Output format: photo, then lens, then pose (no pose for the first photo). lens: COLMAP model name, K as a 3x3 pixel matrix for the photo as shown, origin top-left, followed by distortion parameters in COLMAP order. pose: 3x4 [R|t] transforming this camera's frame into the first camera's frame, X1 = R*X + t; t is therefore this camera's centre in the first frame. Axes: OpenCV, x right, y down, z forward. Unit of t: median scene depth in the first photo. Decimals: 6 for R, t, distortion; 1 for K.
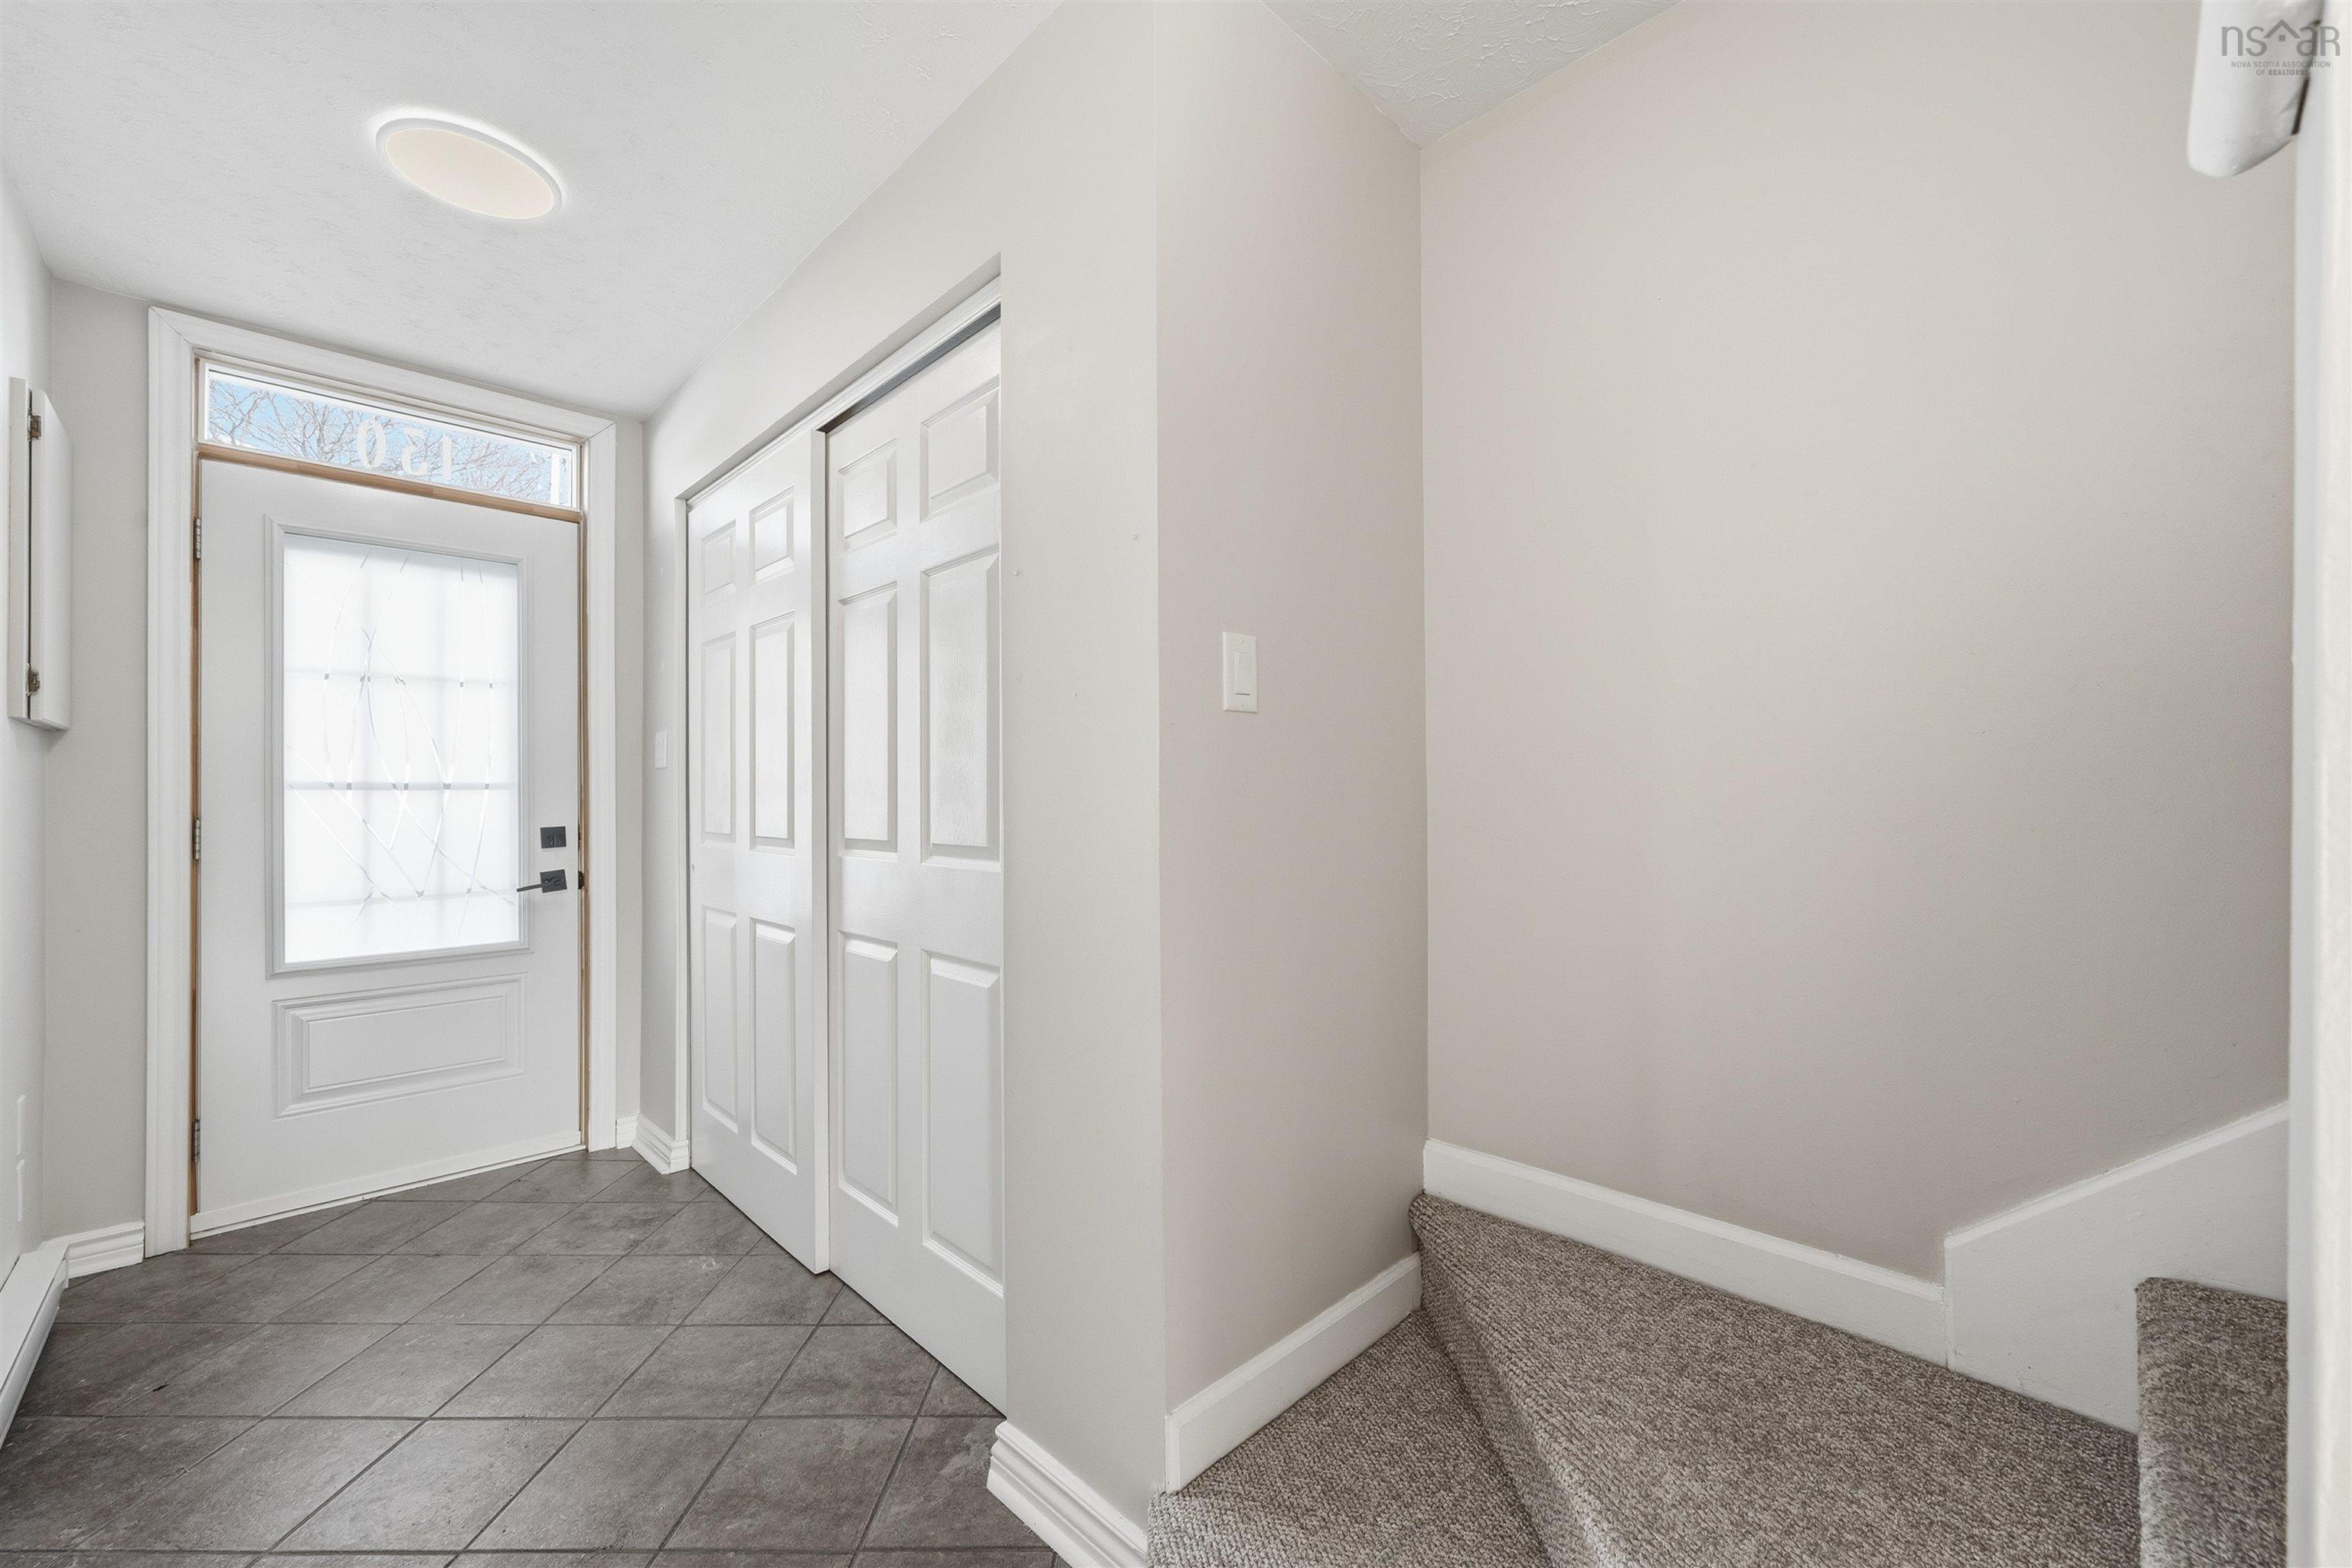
lens RADIAL K [[930.9, 0, 1164.6], [0, 930.9, 794.1], [0, 0, 1]] dist [0.000078, 0.000049]
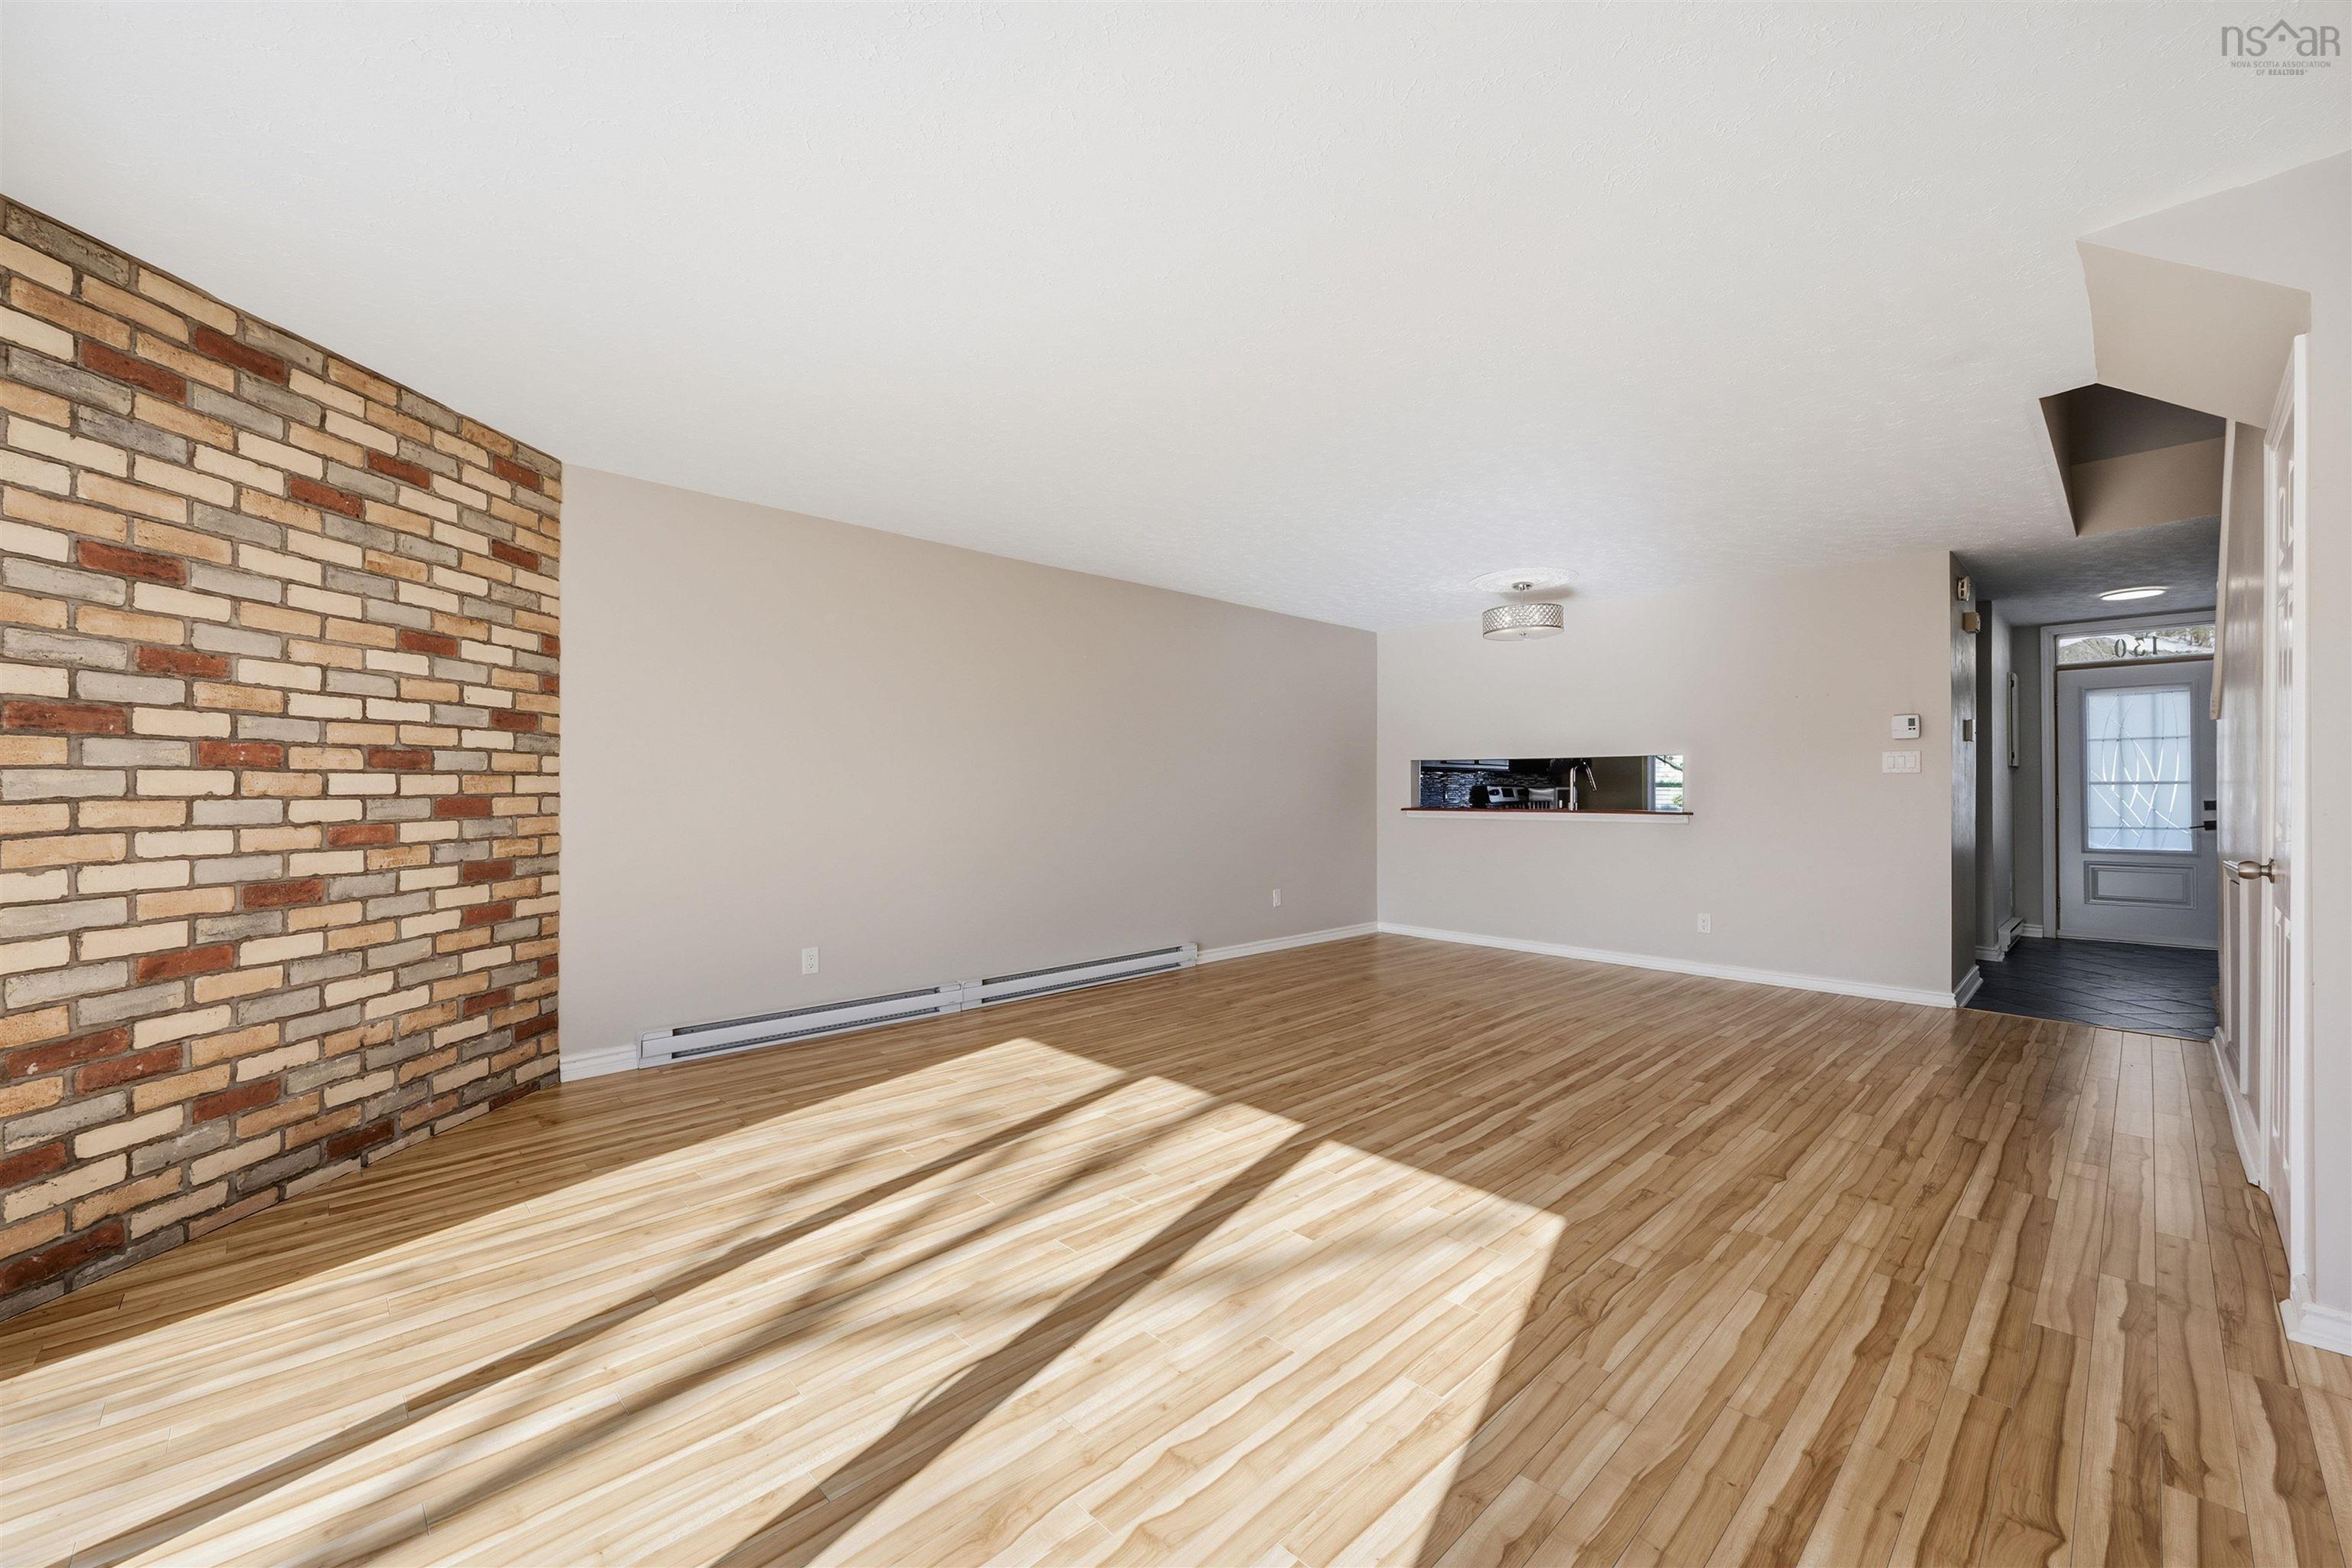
lens RADIAL K [[940.1, 0, 1177.2], [0, 940.1, 787.8], [0, 0, 1]] dist [-0.001537, 0.000249]
pose [[-0.002068, -0.001600, -0.999997, 2.114336], [0.010498, 0.999944, -0.001622, -0.023524], [0.999943, -0.010501, -0.002051, -1.945249]]
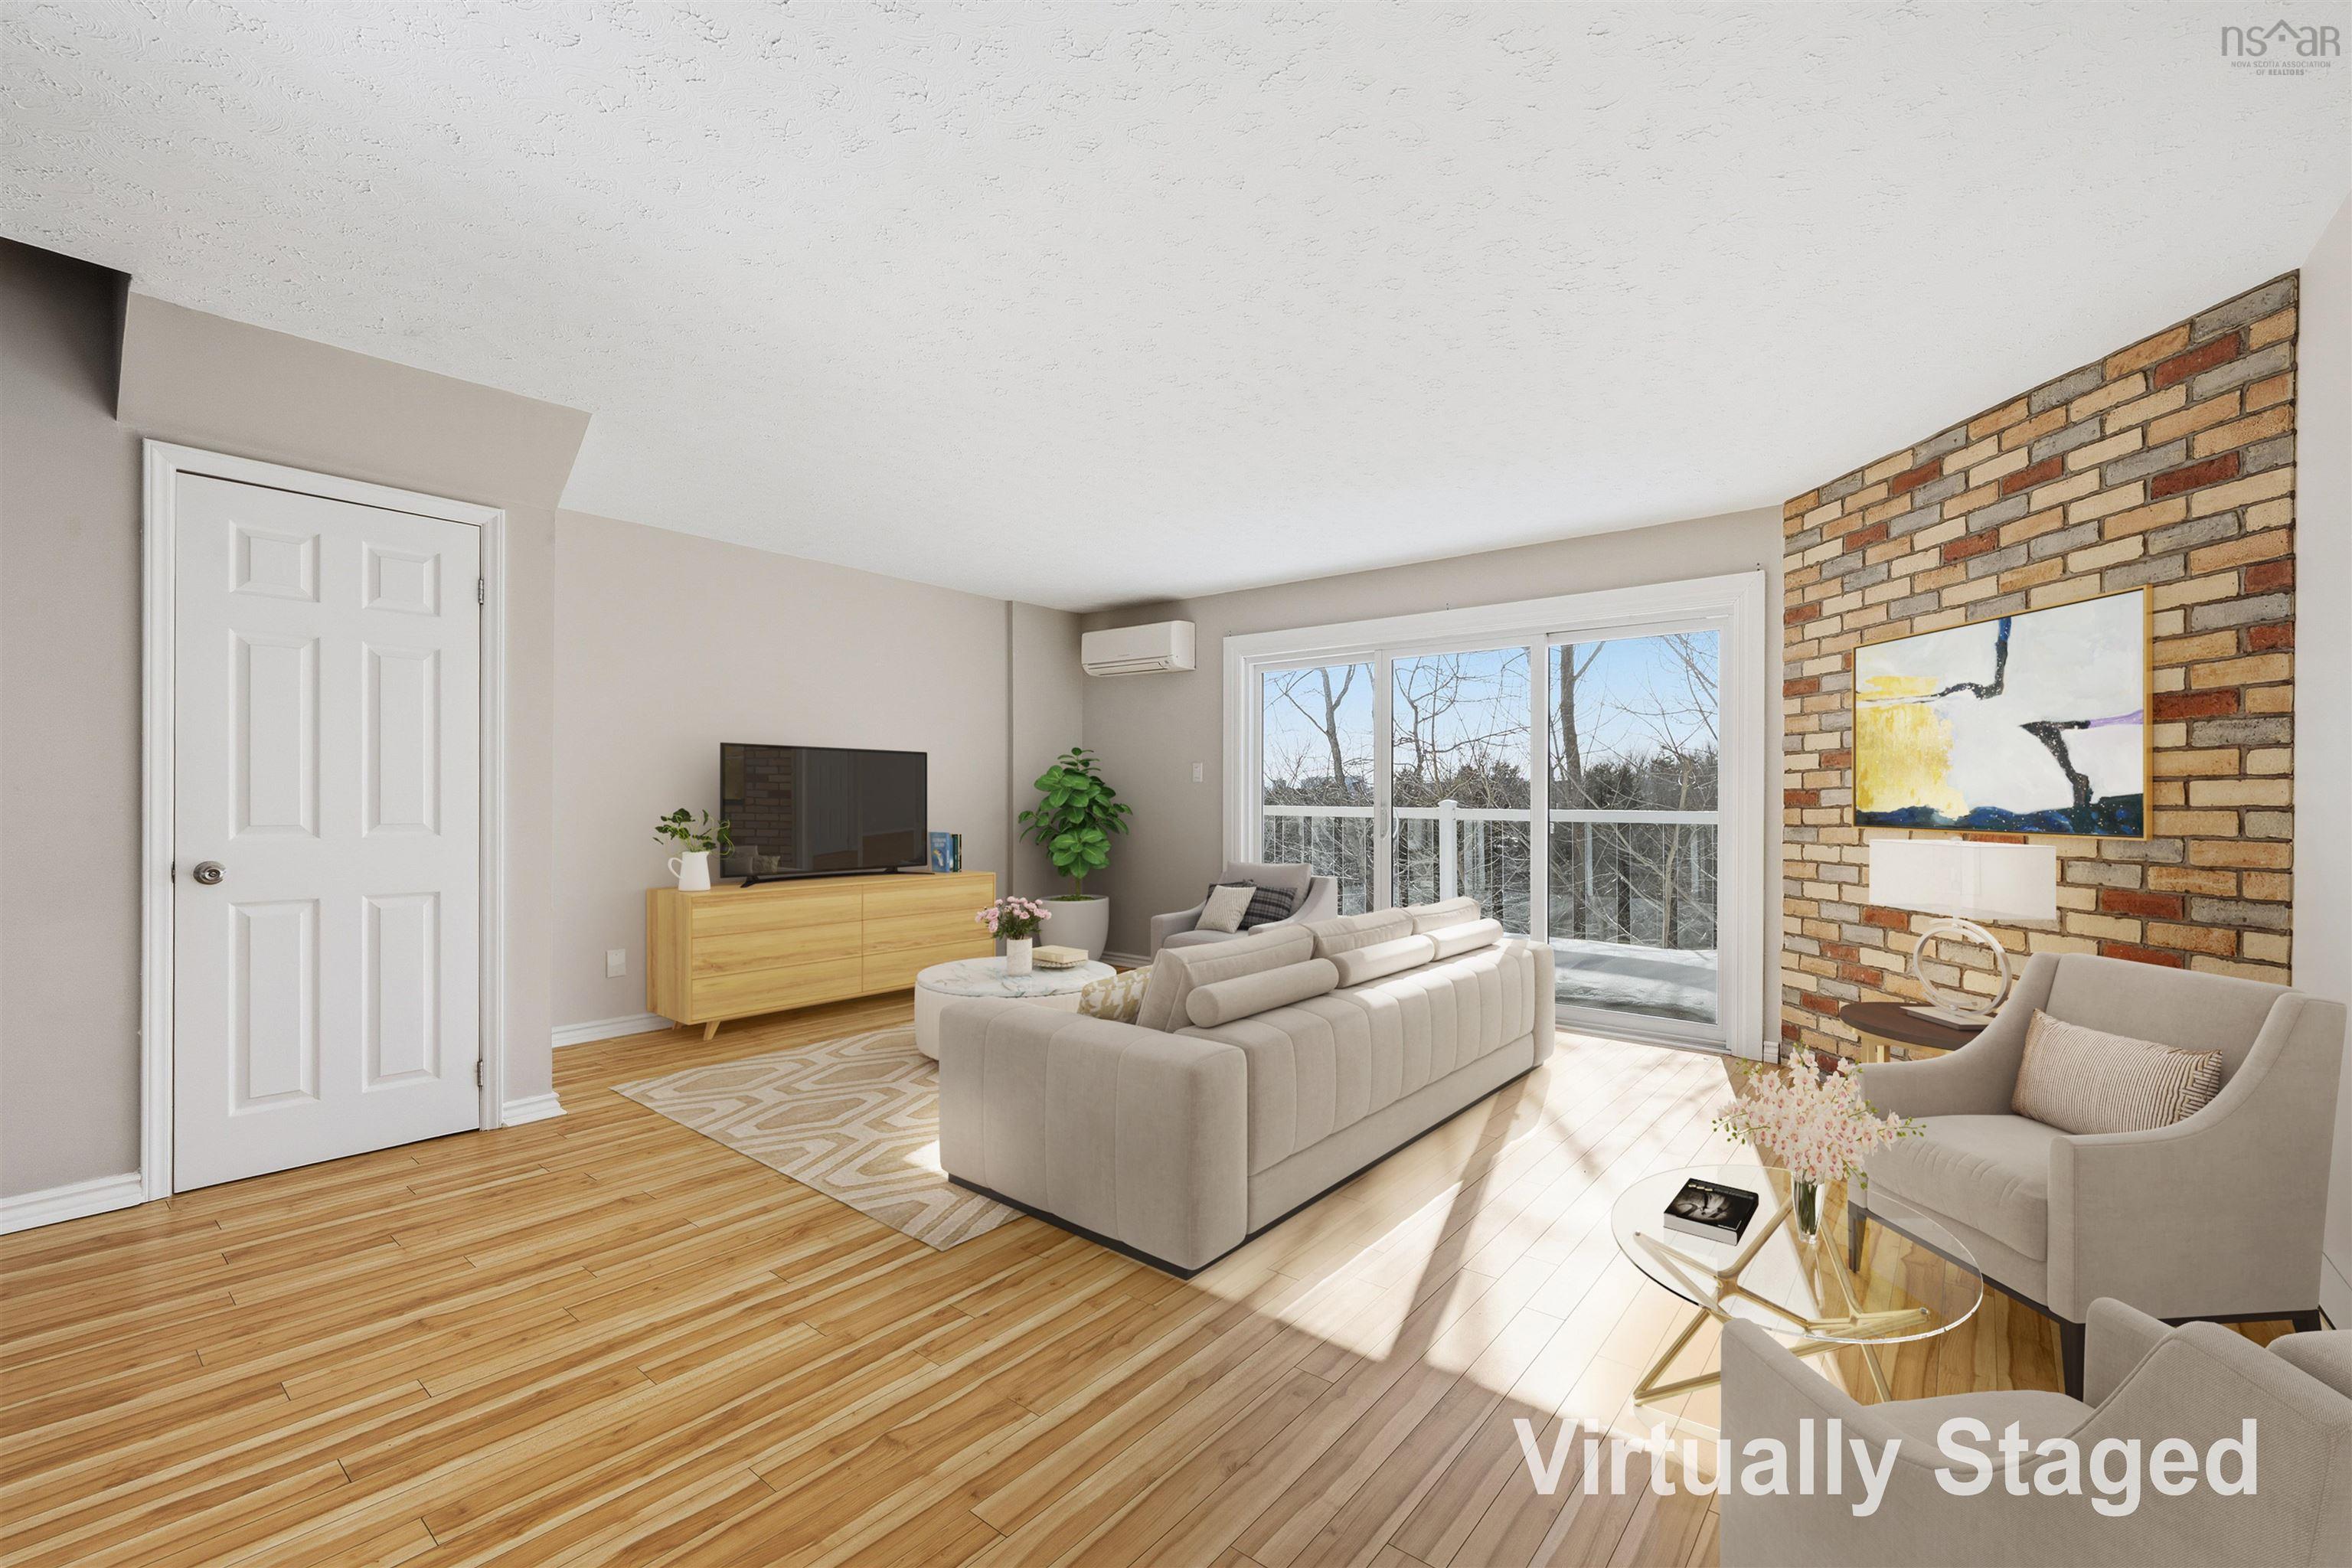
lens RADIAL K [[981.9, 0, 1176.4], [0, 981.9, 800.7], [0, 0, 1]] dist [0.002964, 0.000236]
pose [[-0.116950, 0.000067, 0.993138, -0.439039], [-0.013178, 0.999912, -0.001619, -0.016810], [-0.993050, -0.013277, -0.116939, -1.703499]]
